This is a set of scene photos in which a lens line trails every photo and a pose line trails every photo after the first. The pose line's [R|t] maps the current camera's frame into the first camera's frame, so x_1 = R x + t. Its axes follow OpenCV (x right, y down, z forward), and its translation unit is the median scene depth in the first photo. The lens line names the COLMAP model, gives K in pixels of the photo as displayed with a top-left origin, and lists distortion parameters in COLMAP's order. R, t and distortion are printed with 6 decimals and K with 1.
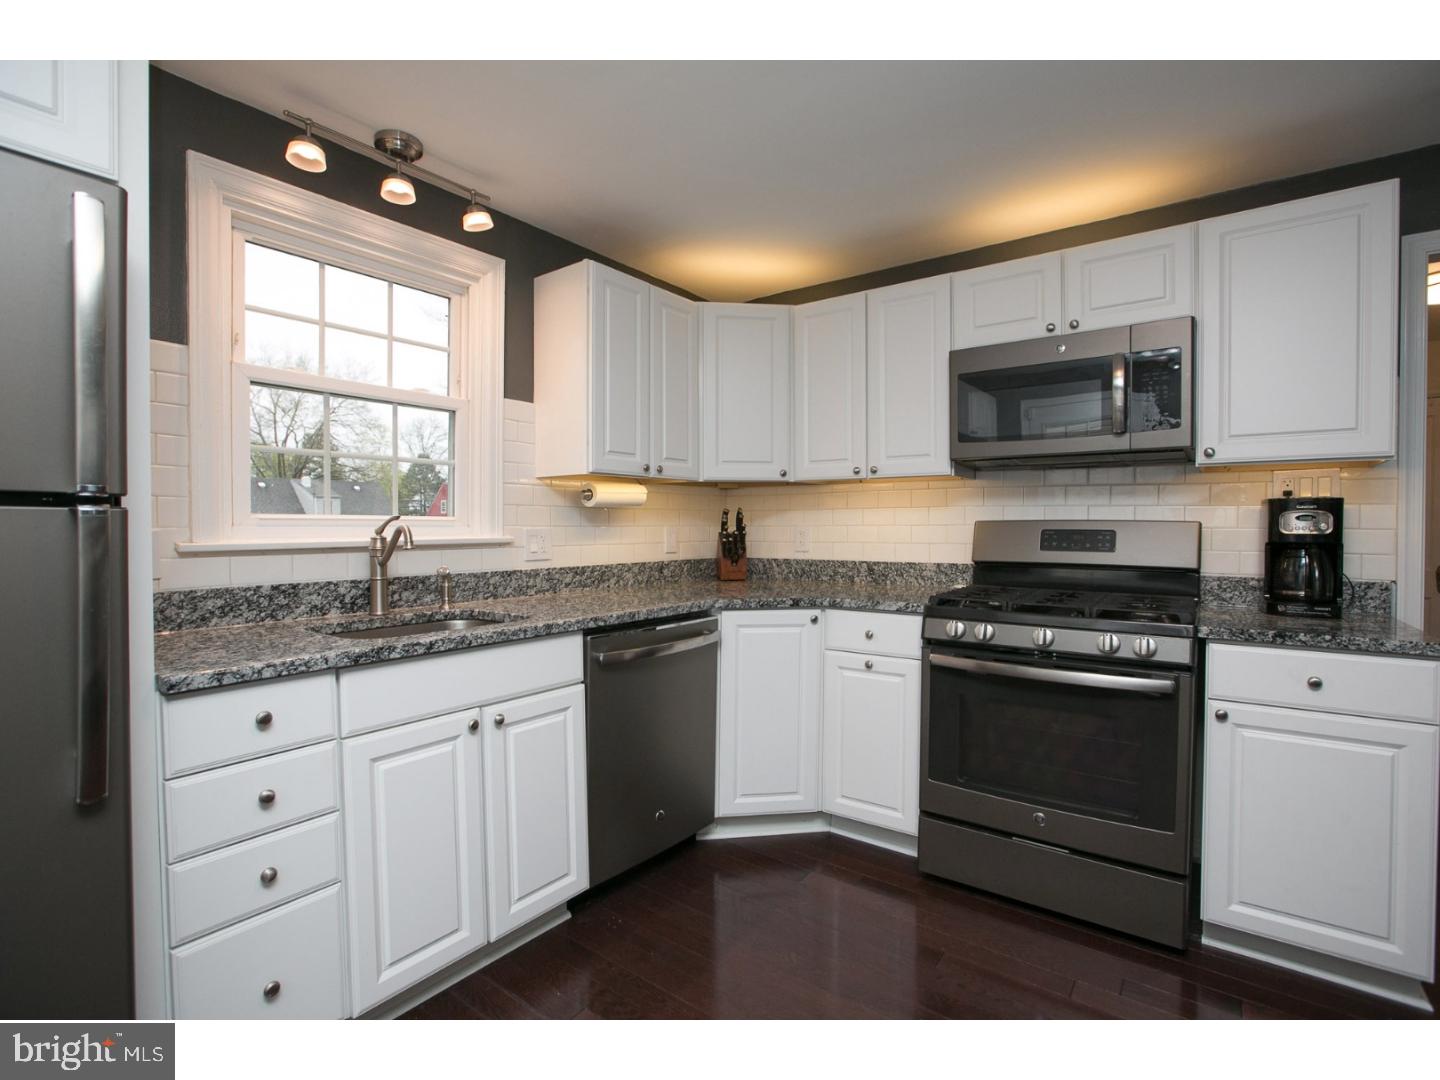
lens RADIAL K [[674.4, 0, 725.5], [0, 674.4, 537.7], [0, 0, 1]] dist [-0.026731, 0.005654]
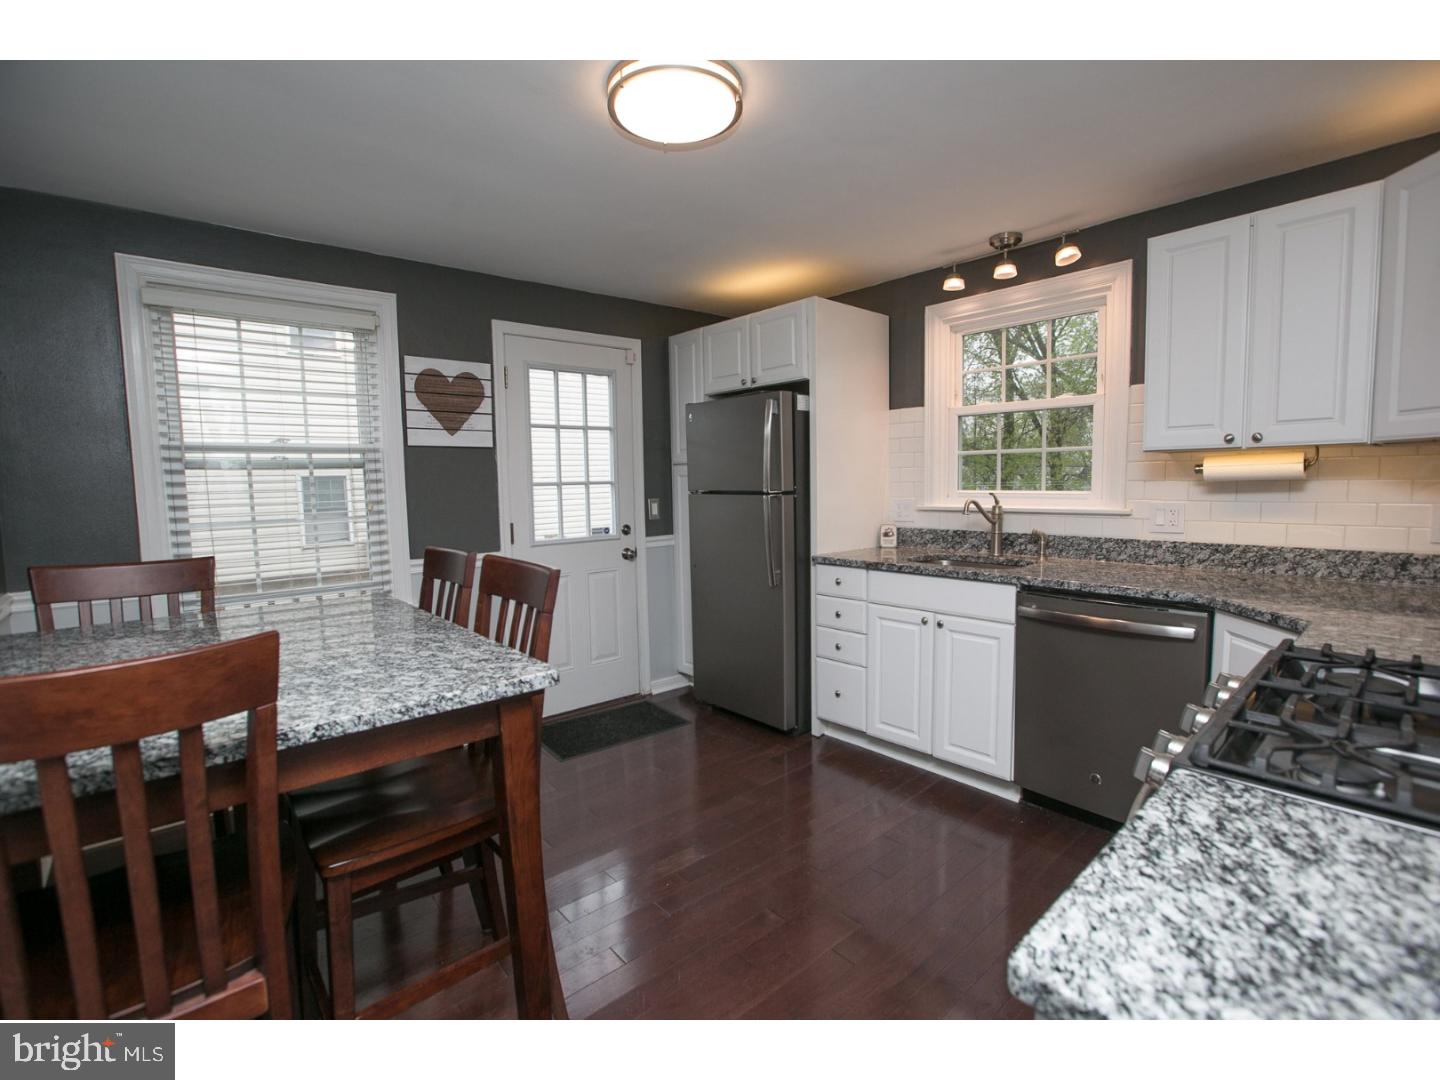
lens RADIAL K [[674.4, 0, 731.1], [0, 674.4, 538.3], [0, 0, 1]] dist [-0.026731, 0.005654]
pose [[-0.205527, 0.088614, -0.974631, 0.989738], [-0.000750, 0.995878, 0.090704, -0.058223], [0.978651, 0.019374, -0.204613, 0.631492]]
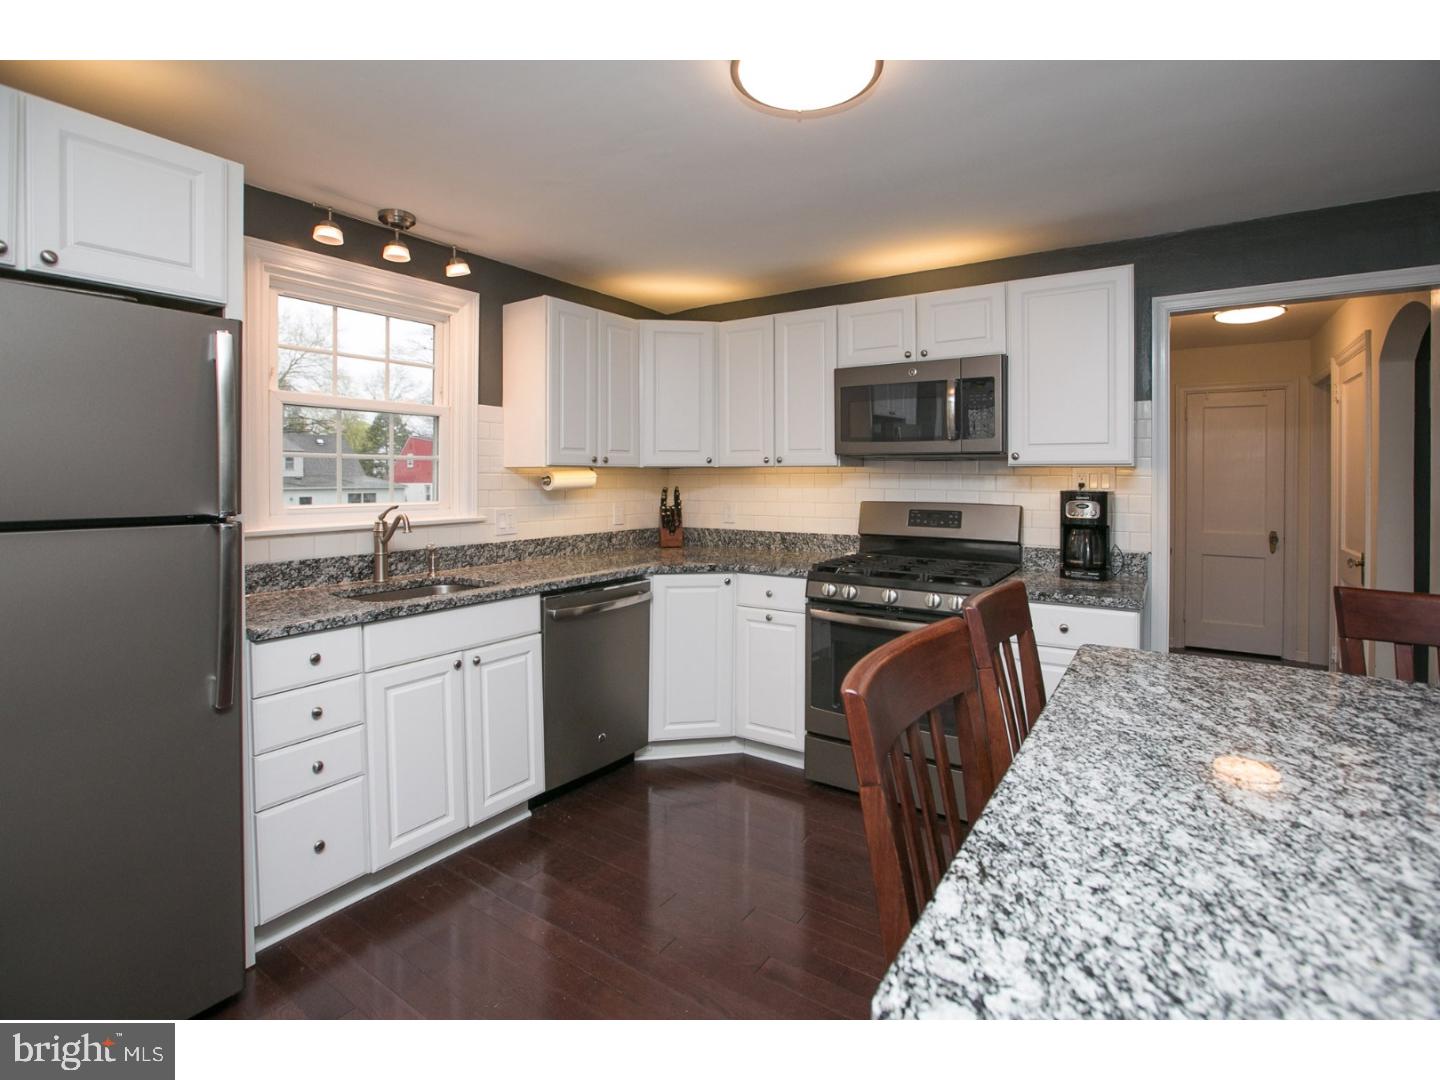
lens RADIAL K [[674.4, 0, 722.8], [0, 674.4, 485.1], [0, 0, 1]] dist [-0.026731, 0.005654]
pose [[0.999210, -0.000473, 0.039749, 0.078323], [0.000806, 0.999965, -0.008357, -0.052394], [-0.039743, 0.008382, 0.999175, -0.278117]]
